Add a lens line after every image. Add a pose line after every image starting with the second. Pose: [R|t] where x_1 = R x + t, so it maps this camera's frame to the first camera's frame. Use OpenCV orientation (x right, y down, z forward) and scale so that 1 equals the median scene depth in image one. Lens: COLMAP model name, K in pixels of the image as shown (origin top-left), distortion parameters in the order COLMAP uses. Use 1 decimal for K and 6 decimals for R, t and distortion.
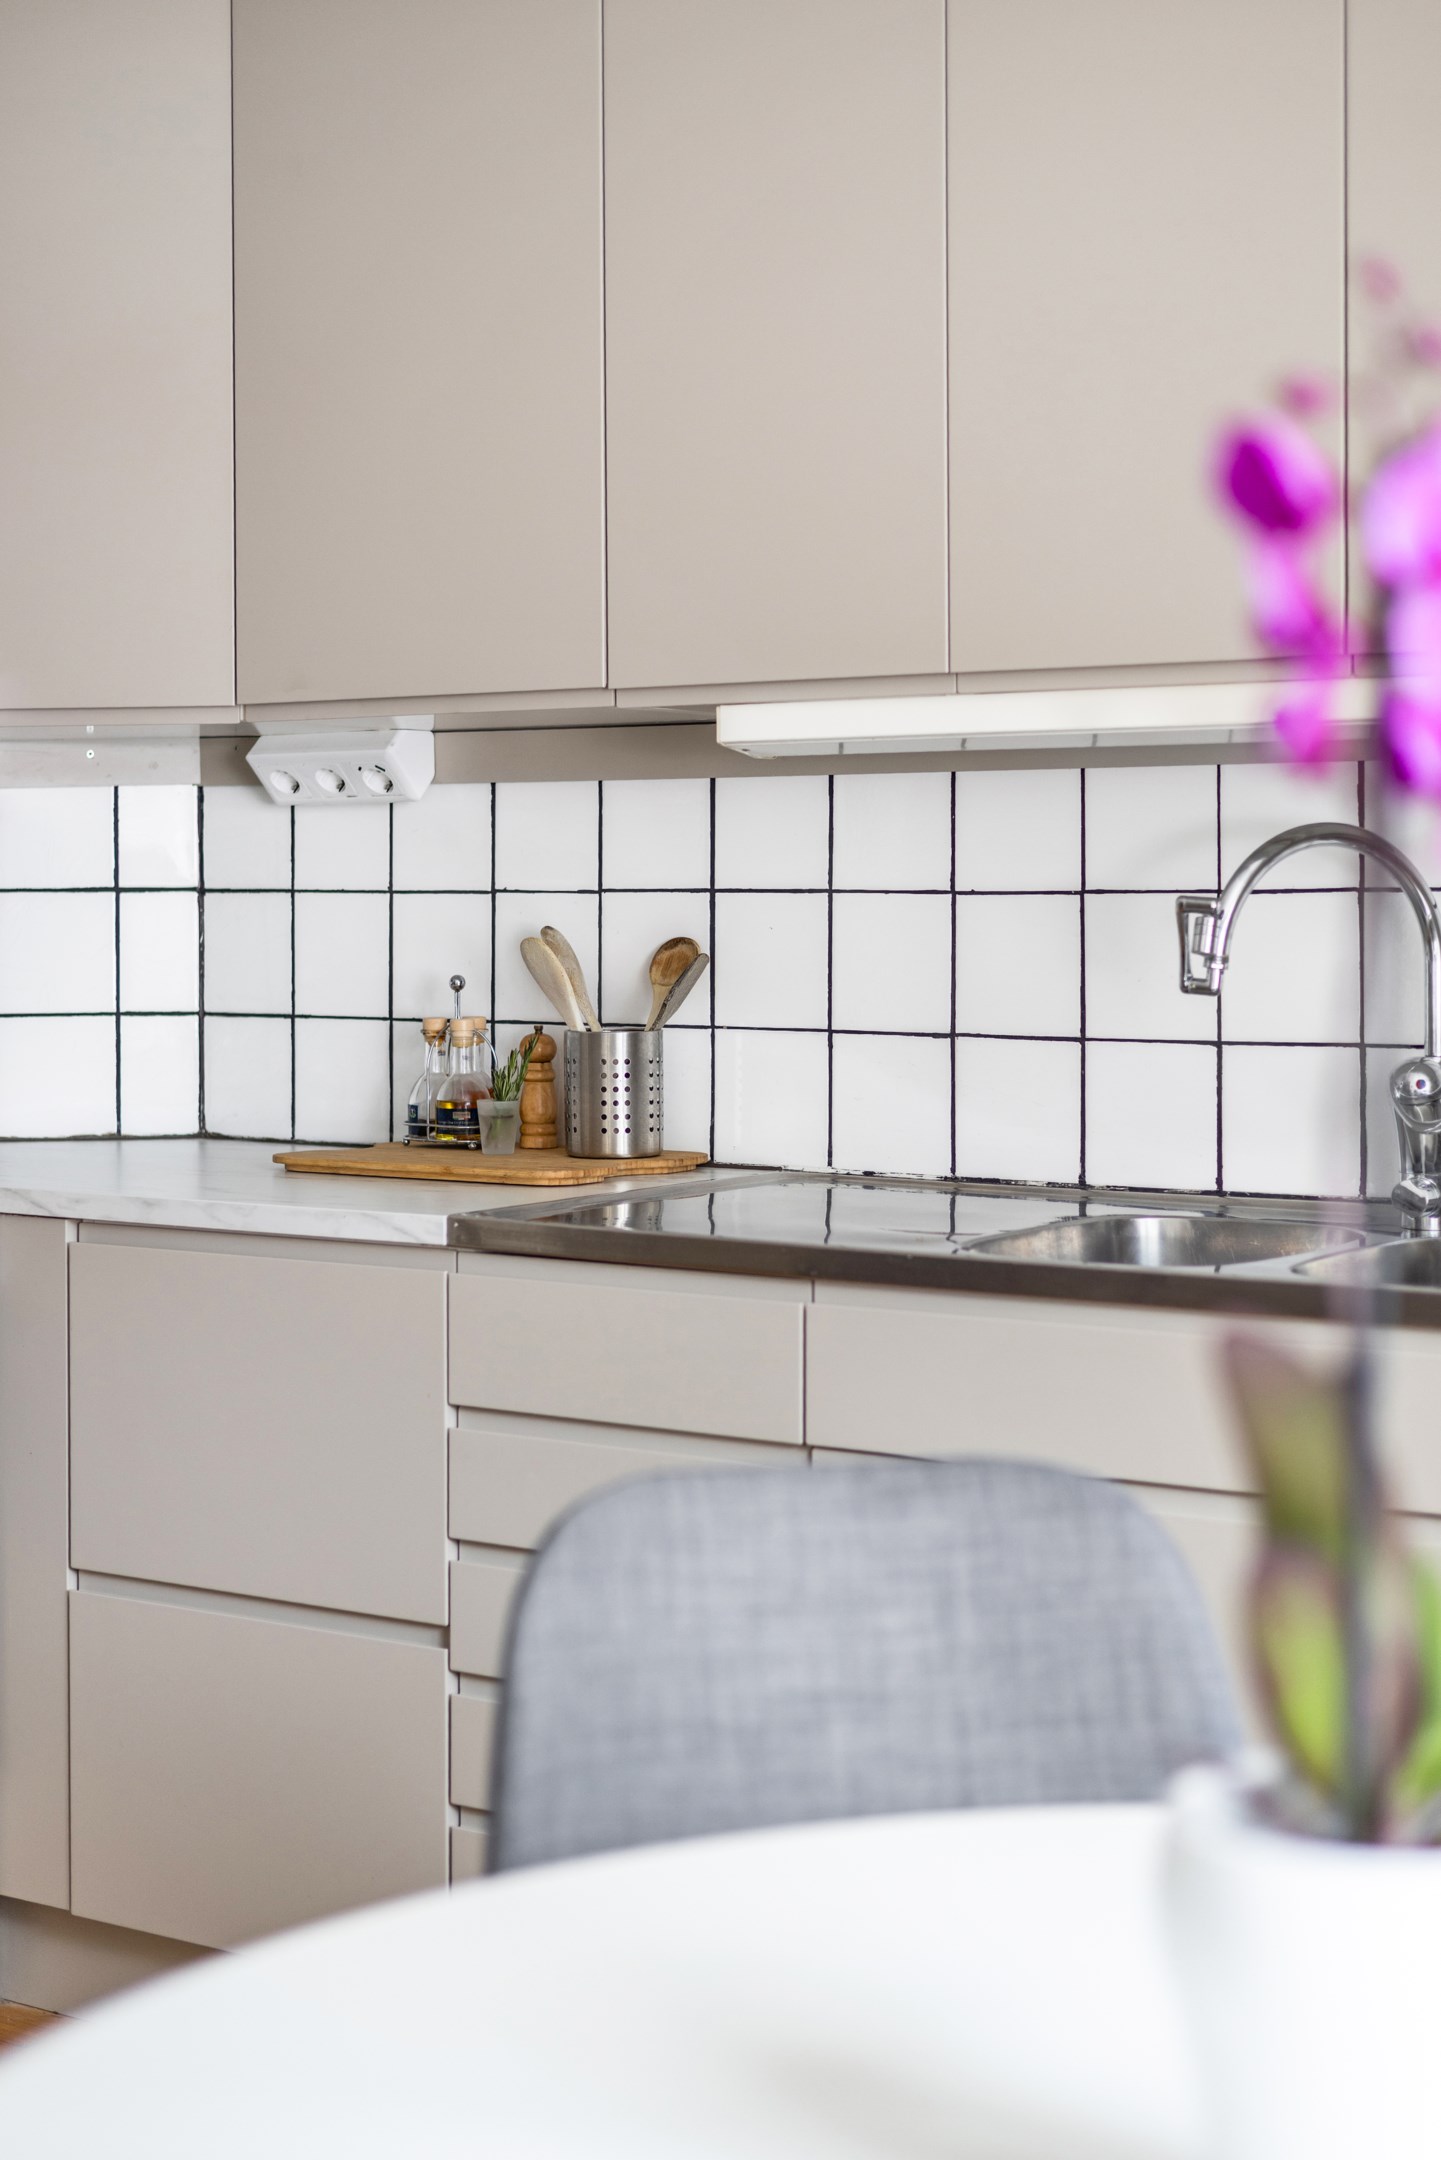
lens RADIAL K [[3254.8, 0, 753.7], [0, 3254.8, 916.2], [0, 0, 1]] dist [-0.018828, 0.000000]
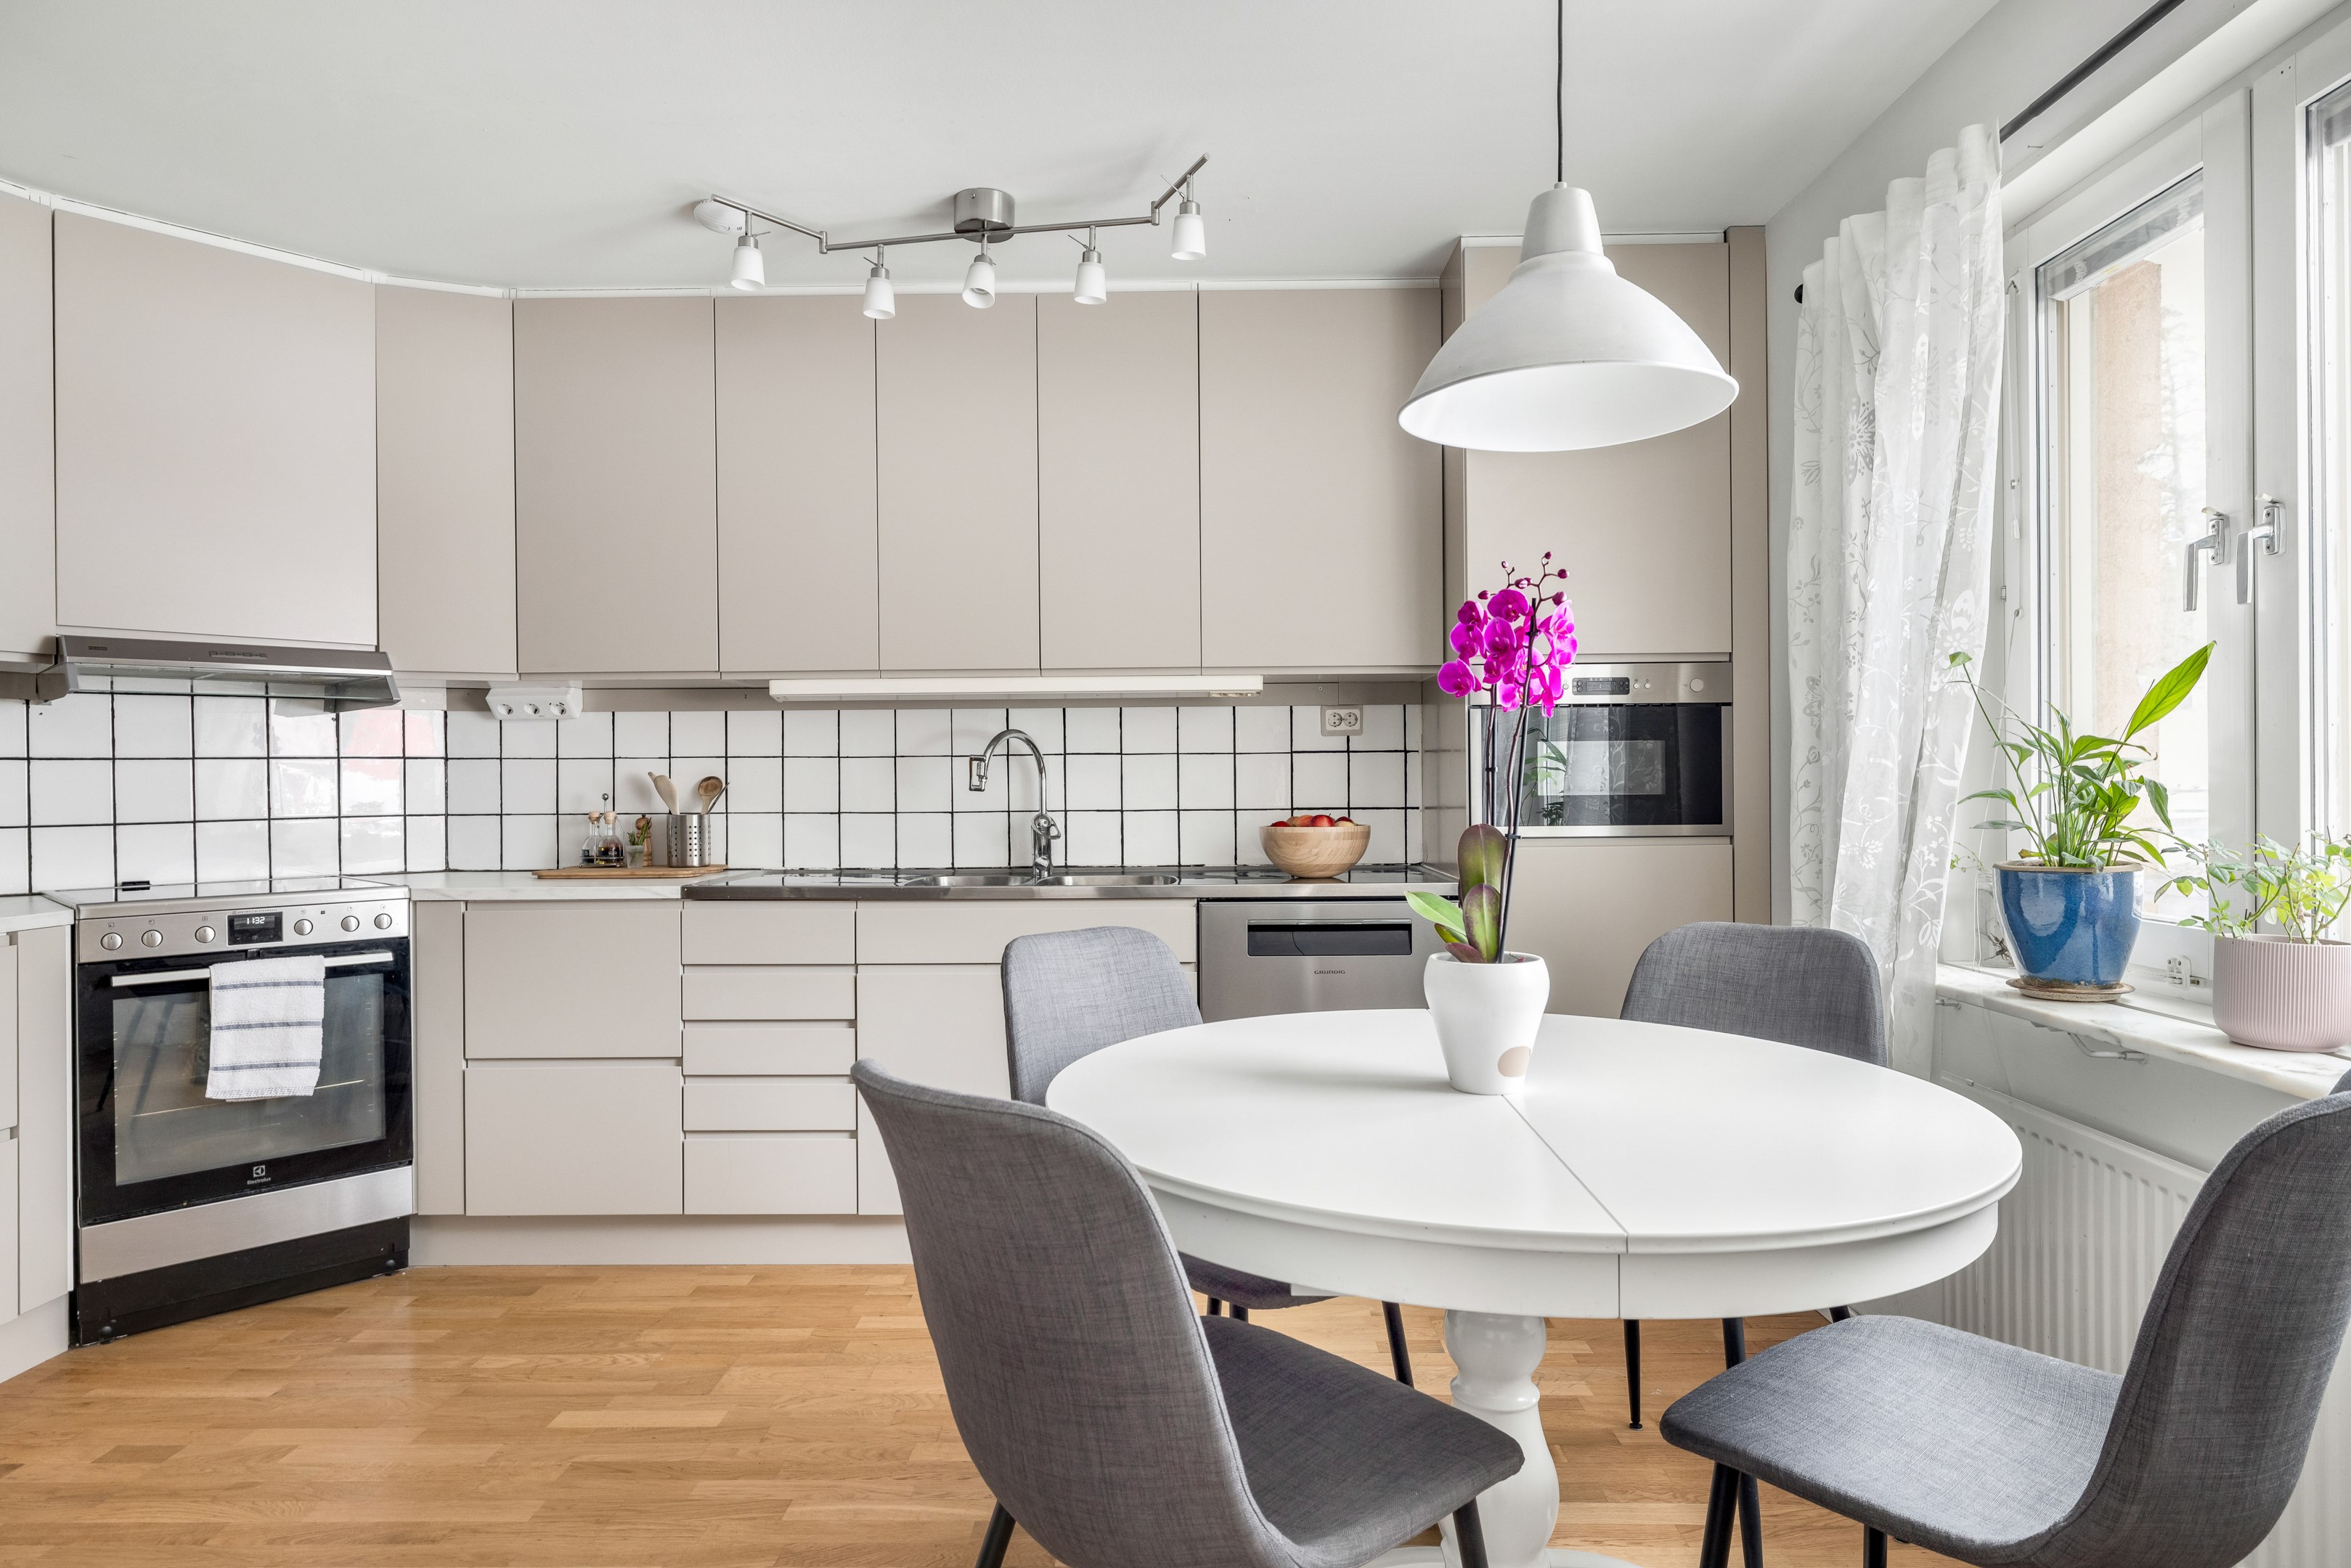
lens RADIAL K [[1358.0, 0, 1188.0], [0, 1358.0, 785.7], [0, 0, 1]] dist [0.001509, -0.001561]
pose [[0.837862, -0.004664, 0.545862, -0.279708], [0.009551, 0.999936, -0.006115, 0.023100], [-0.545798, 0.010337, 0.837853, -0.043451]]
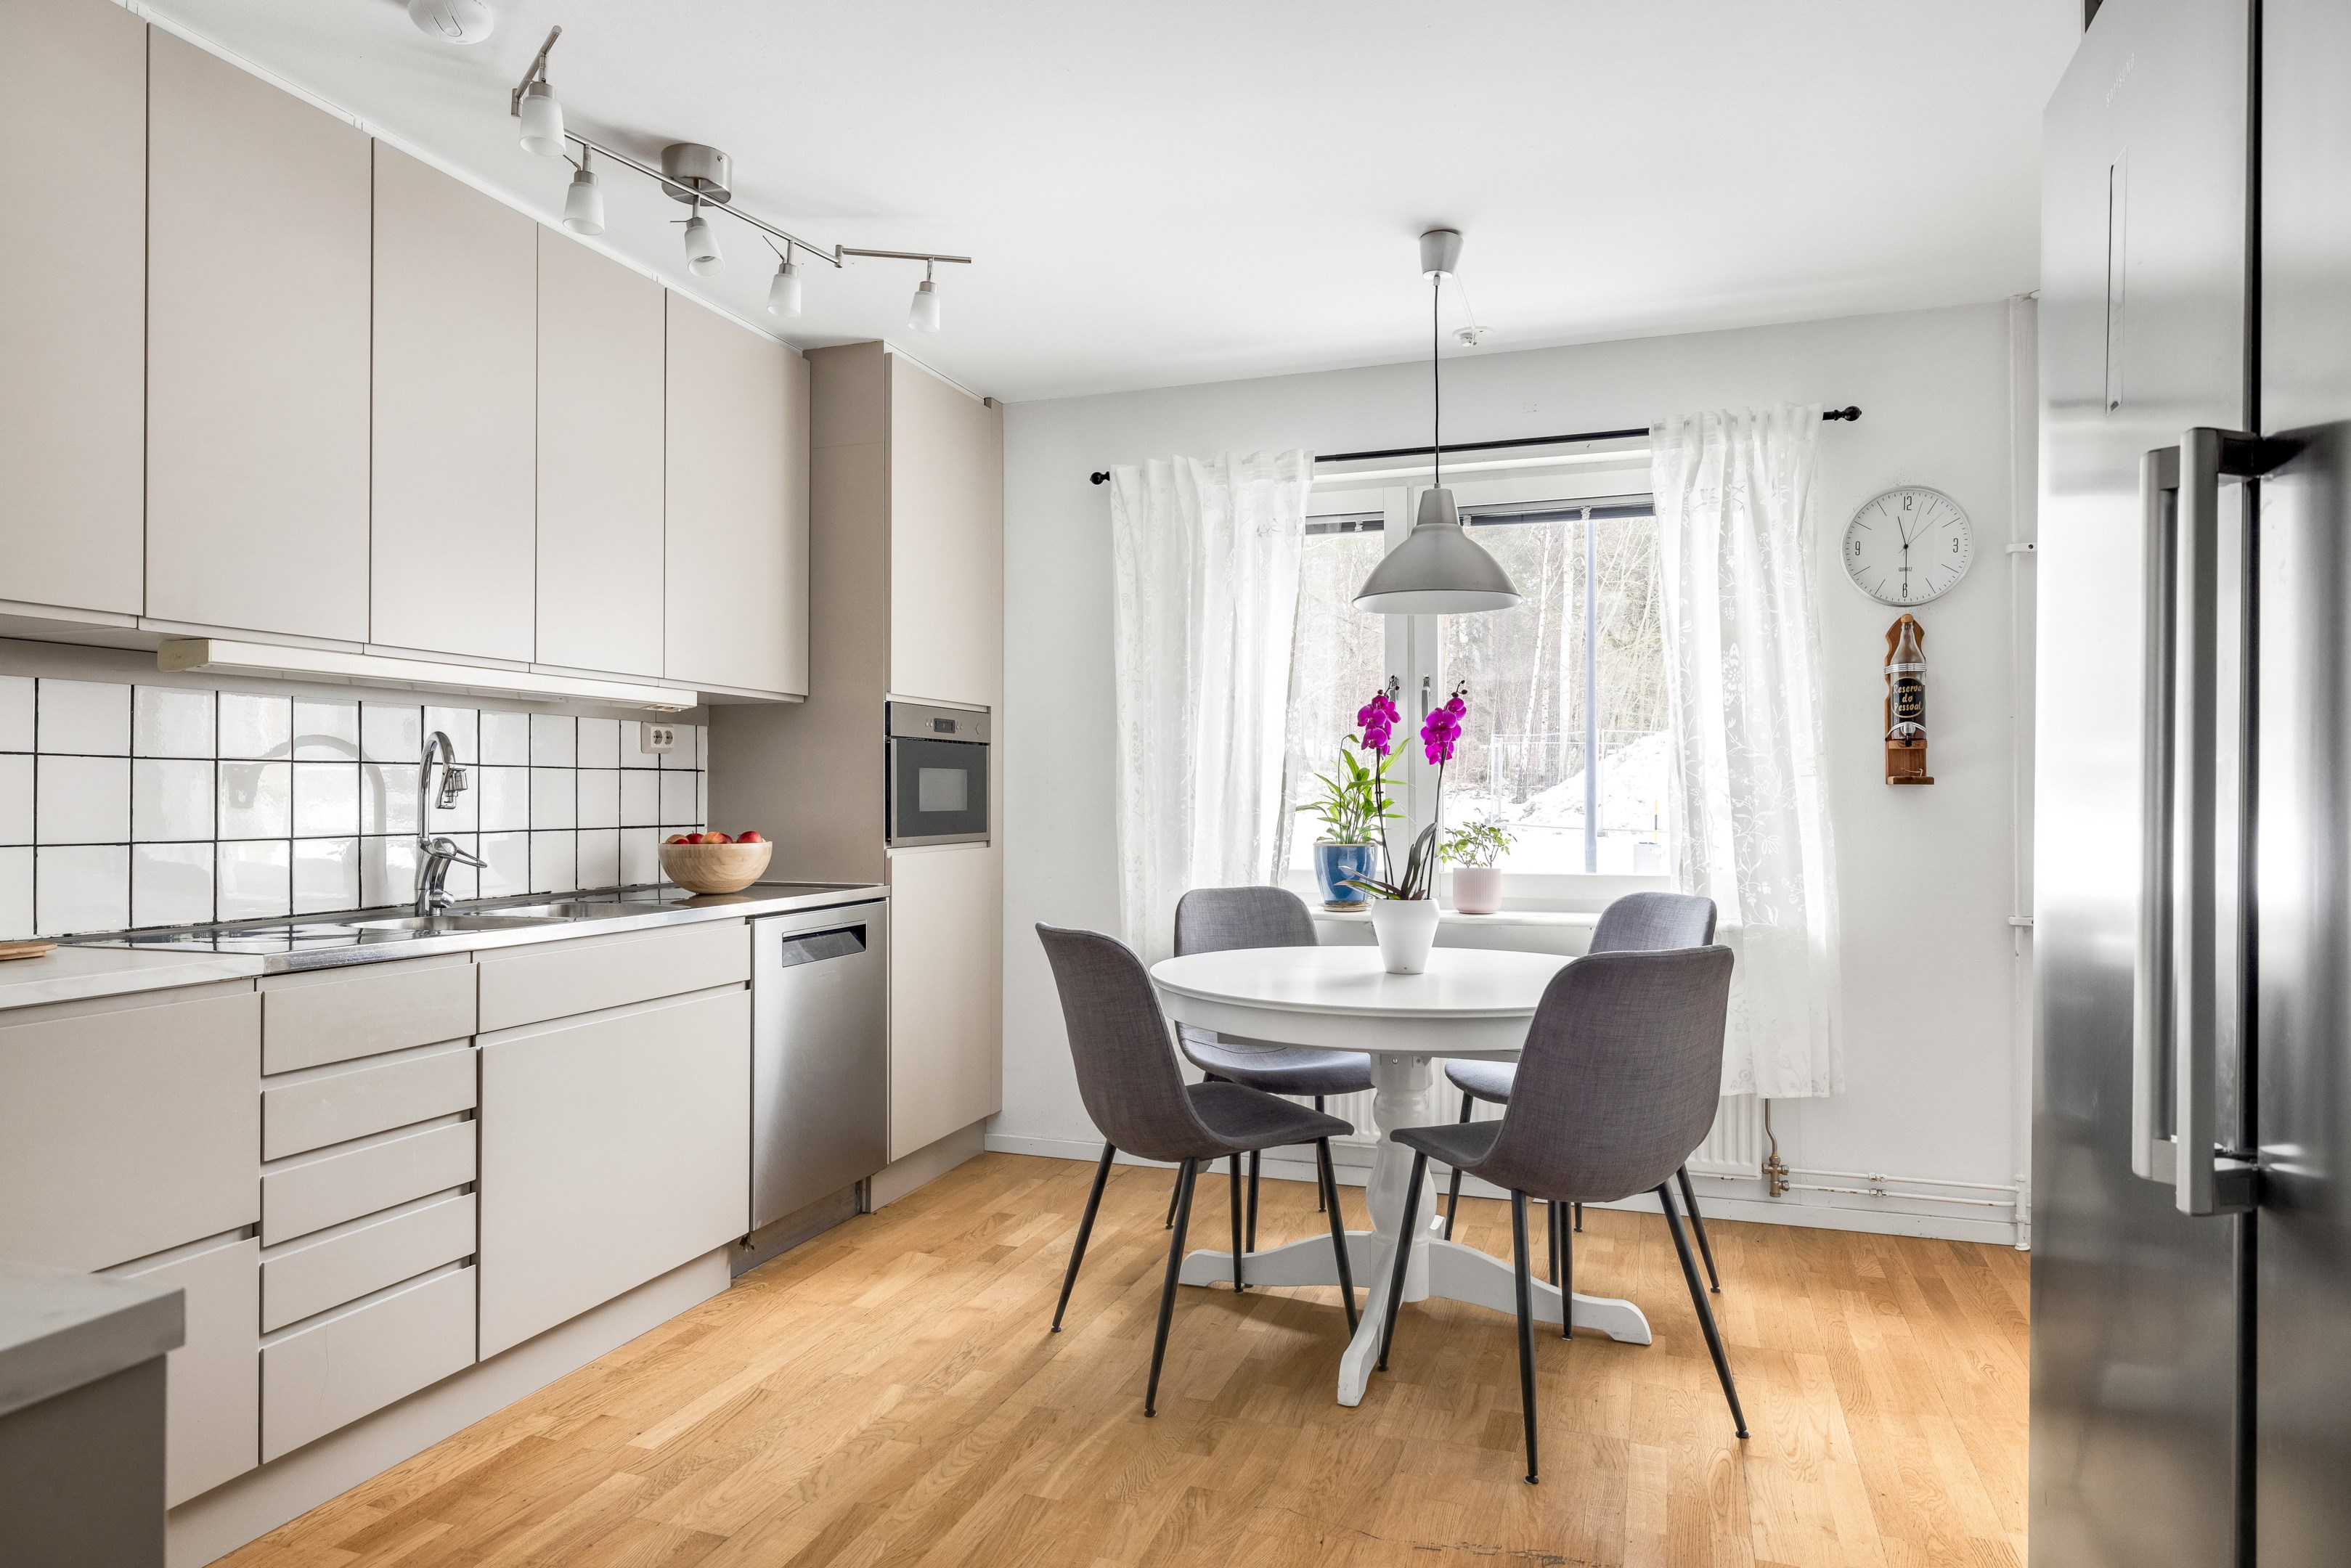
lens RADIAL K [[1358.0, 0, 1194.4], [0, 1358.0, 781.8], [0, 0, 1]] dist [0.001509, -0.001561]
pose [[-0.246734, 0.013956, 0.968983, -0.711343], [0.009246, 0.999885, -0.012047, 0.017827], [-0.969039, 0.005987, -0.246835, 0.618994]]
